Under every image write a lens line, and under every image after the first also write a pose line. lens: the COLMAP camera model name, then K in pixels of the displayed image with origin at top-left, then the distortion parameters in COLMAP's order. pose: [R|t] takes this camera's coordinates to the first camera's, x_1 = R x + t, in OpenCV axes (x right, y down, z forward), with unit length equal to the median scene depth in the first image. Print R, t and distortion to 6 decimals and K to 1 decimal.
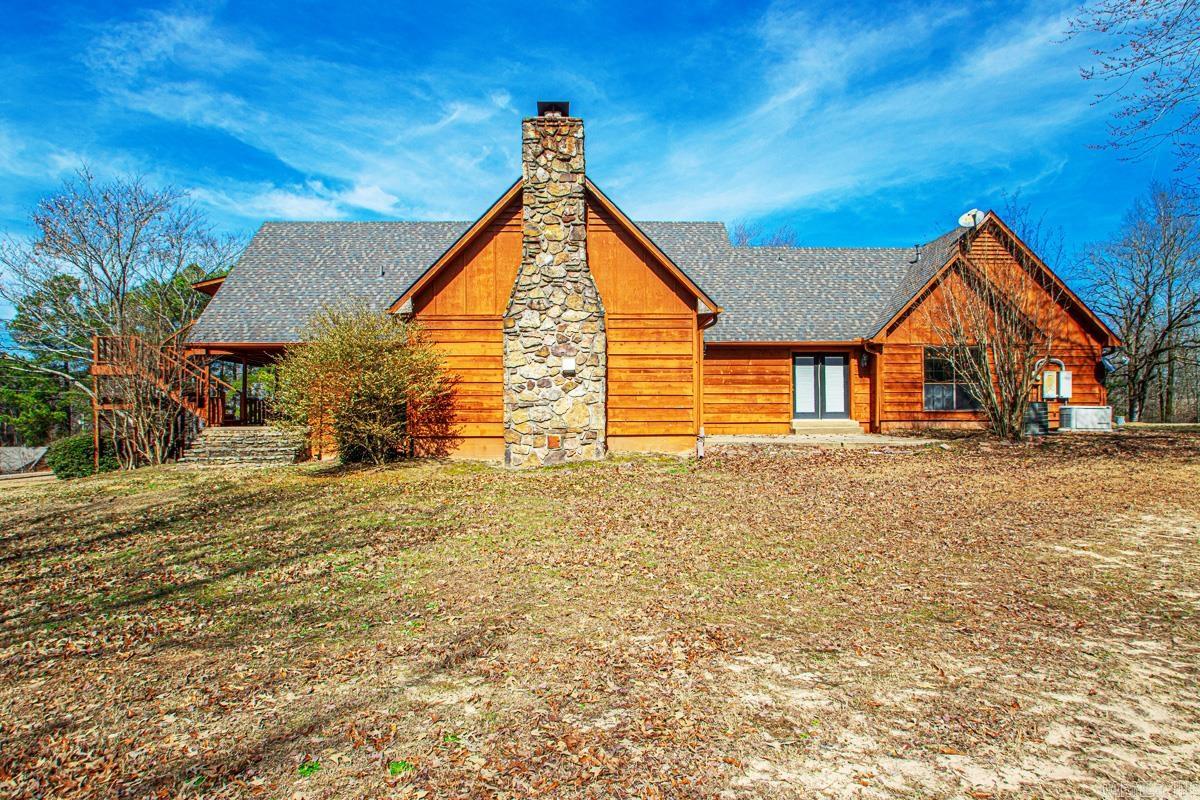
lens RADIAL K [[678.2, 0, 663.8], [0, 678.2, 421.8], [0, 0, 1]] dist [-0.007153, -0.006290]
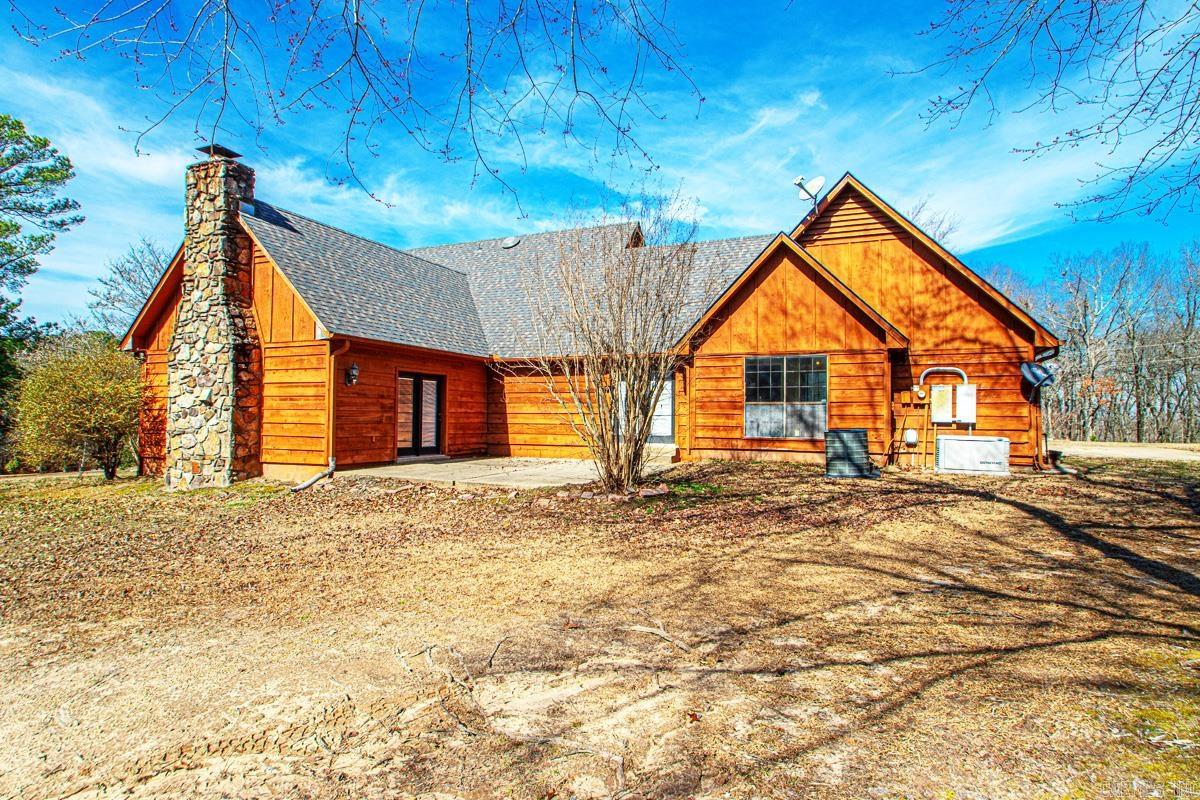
lens RADIAL K [[678.2, 0, 666.5], [0, 678.2, 419.7], [0, 0, 1]] dist [-0.007153, -0.006290]
pose [[0.904635, 0.012971, -0.425989, 0.612644], [-0.012005, 0.999916, 0.004953, -0.038160], [0.426017, 0.000633, 0.904715, 0.229641]]
